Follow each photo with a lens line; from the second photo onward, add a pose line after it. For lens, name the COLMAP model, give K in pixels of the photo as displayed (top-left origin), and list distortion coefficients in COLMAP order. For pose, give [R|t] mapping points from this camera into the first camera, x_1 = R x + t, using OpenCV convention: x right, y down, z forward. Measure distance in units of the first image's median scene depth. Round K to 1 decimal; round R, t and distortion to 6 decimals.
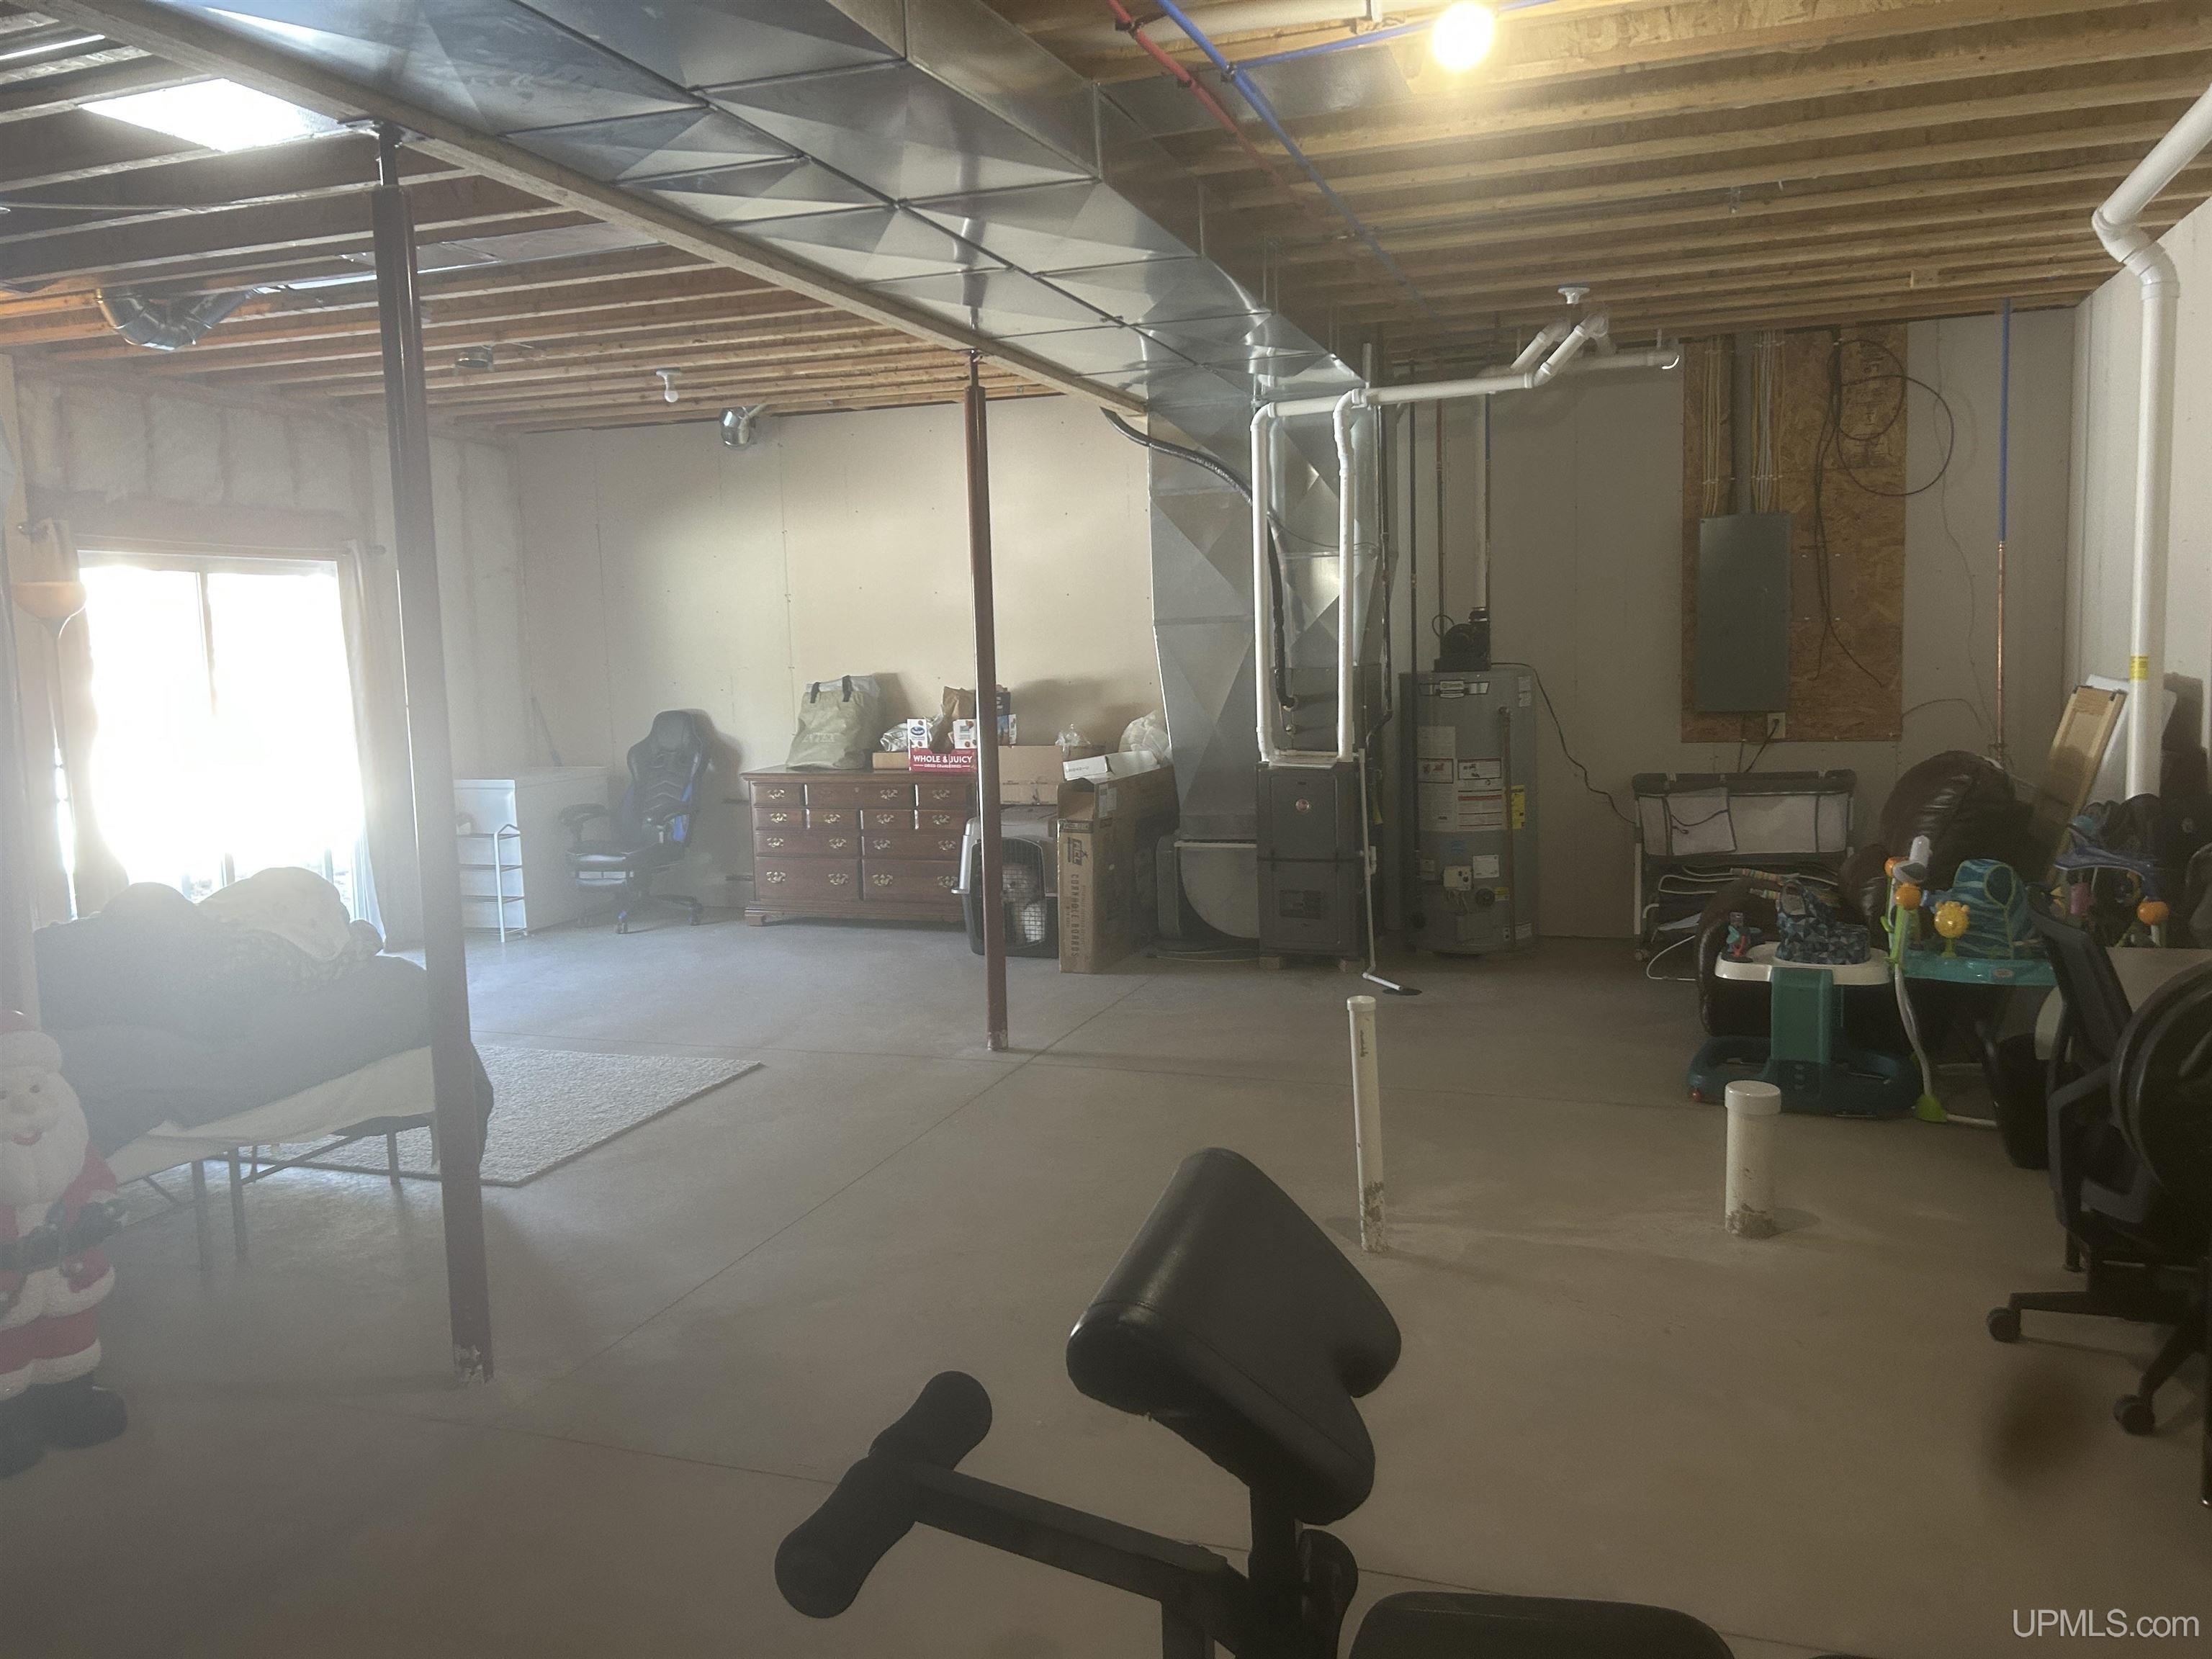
lens RADIAL K [[1663.1, 0, 1100.2], [0, 1663.1, 822.6], [0, 0, 1]] dist [0.066765, -0.075858]
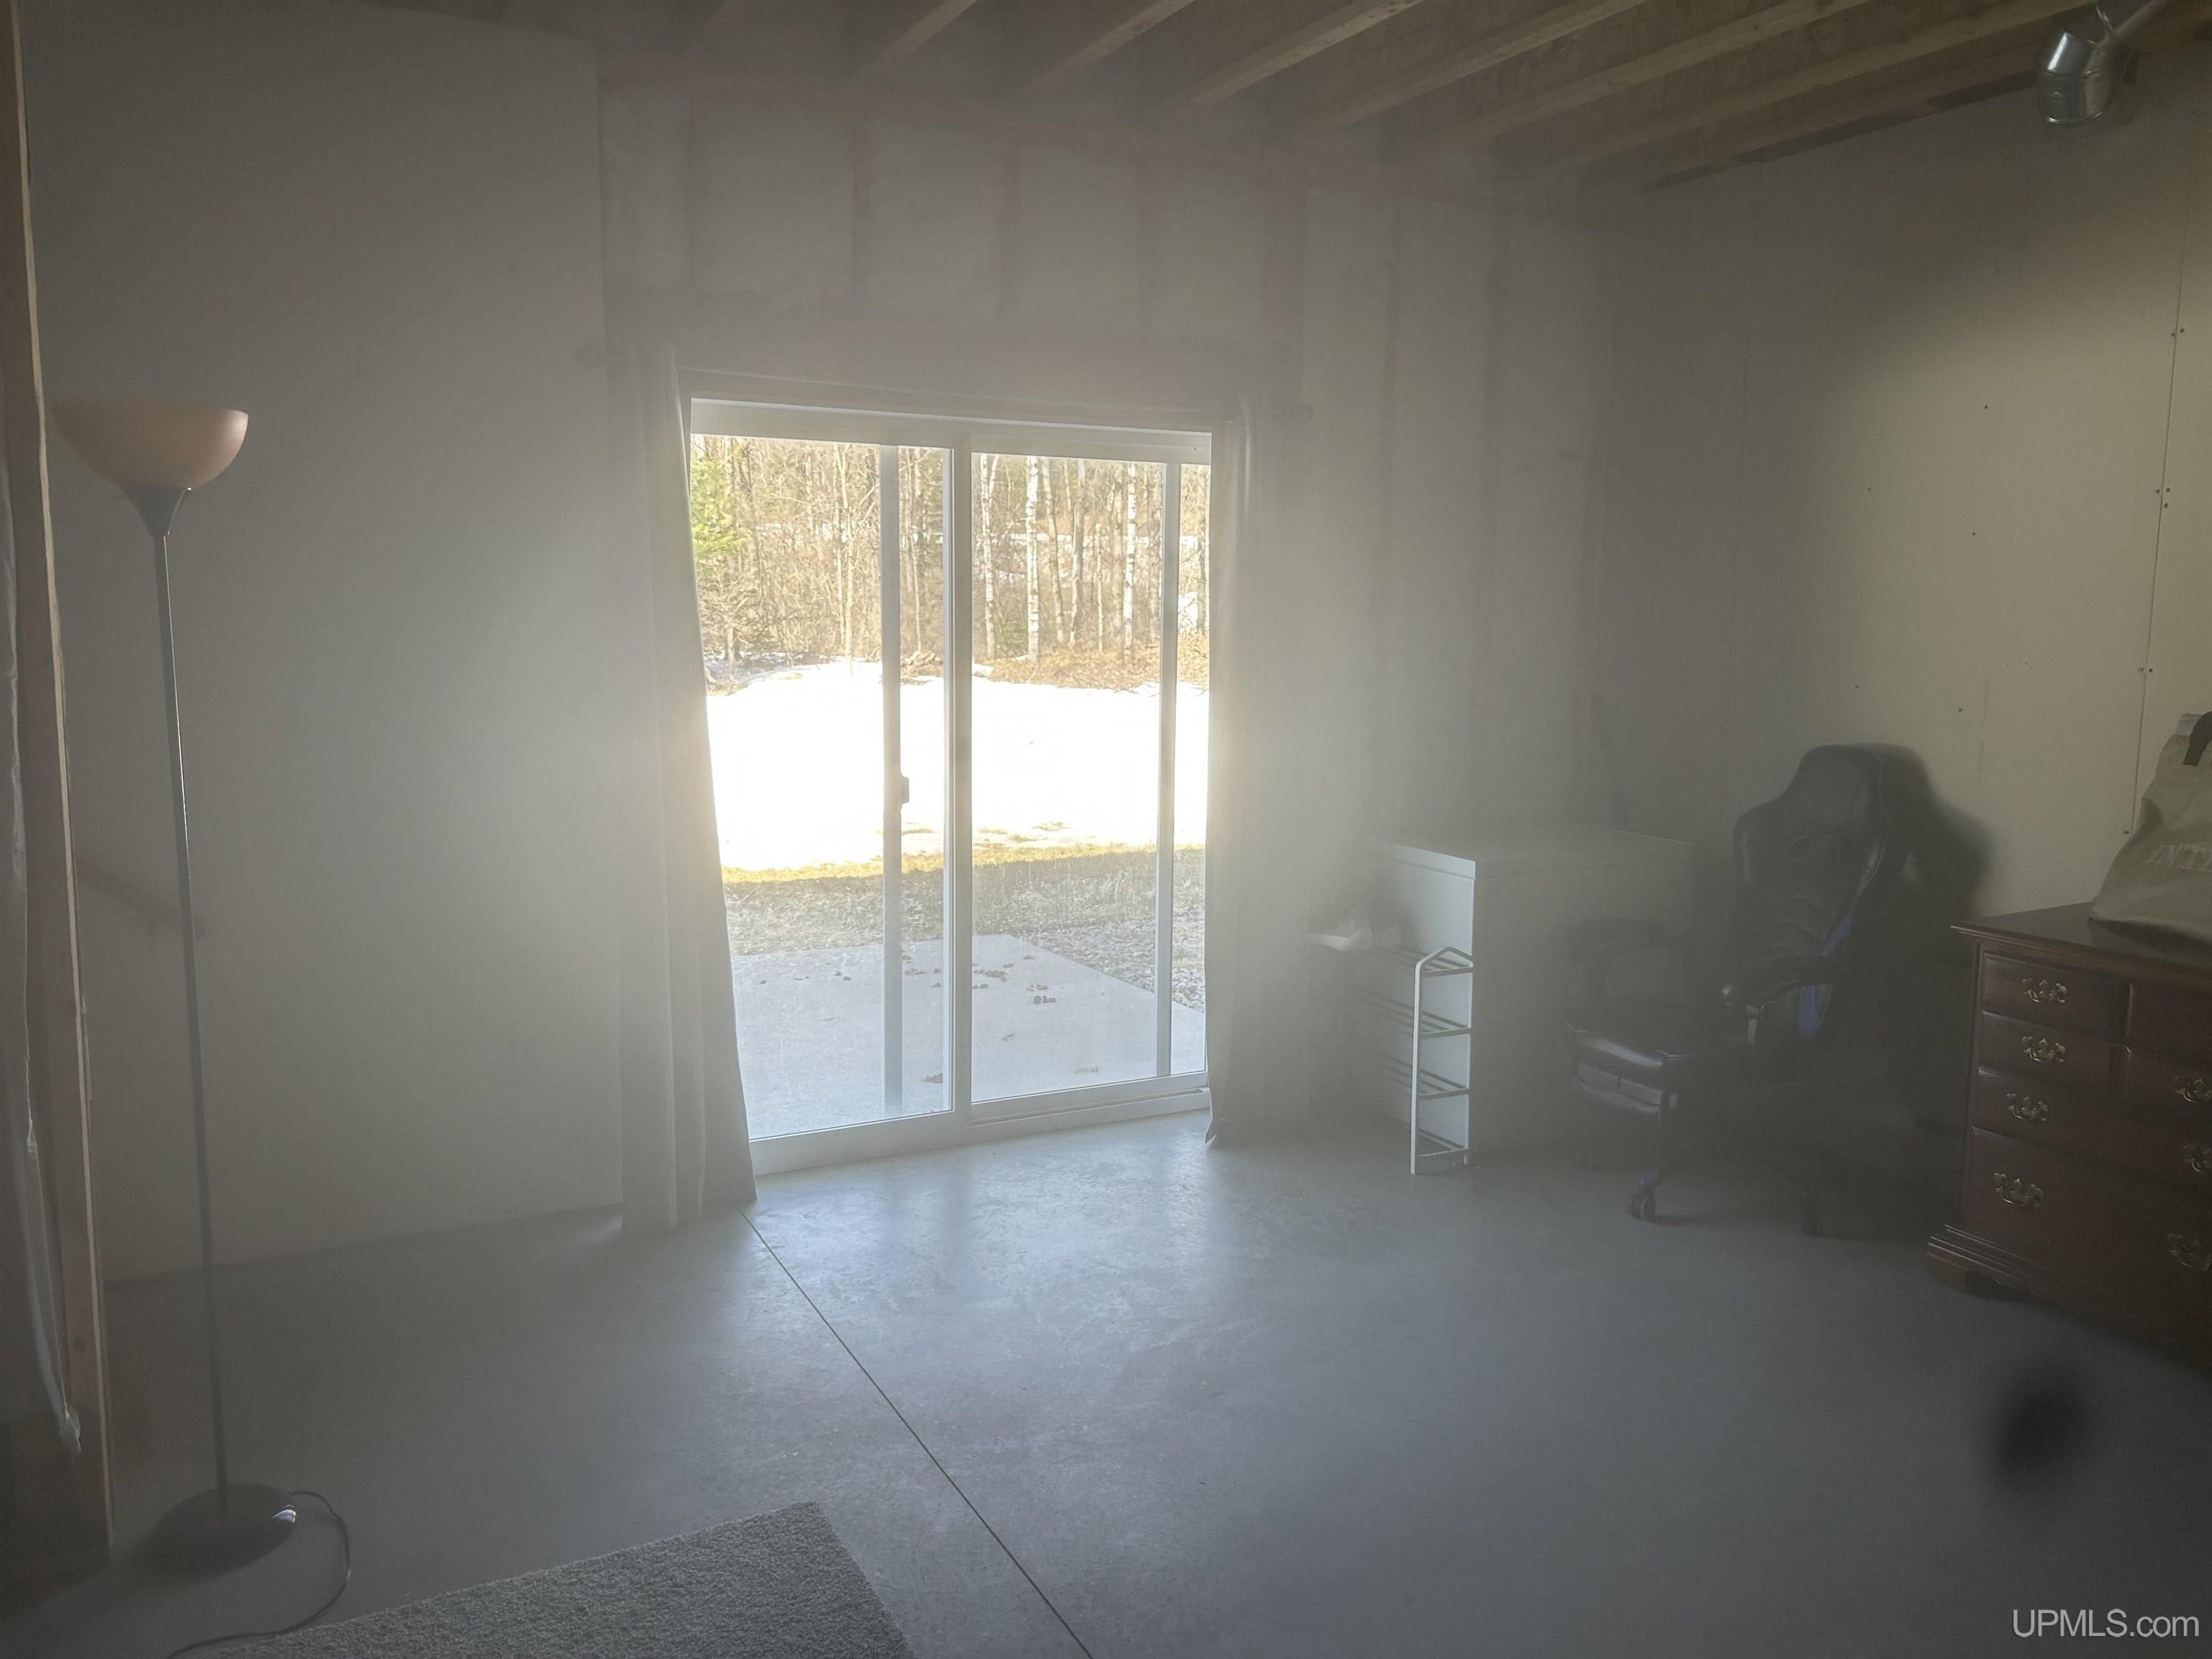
lens RADIAL K [[1663.1, 0, 1097.9], [0, 1663.1, 814.1], [0, 0, 1]] dist [0.066765, -0.075858]
pose [[0.713041, 0.118673, -0.691006, -0.082211], [-0.109385, 0.992332, 0.057549, -0.054403], [0.692537, 0.034551, 0.720555, 0.544272]]
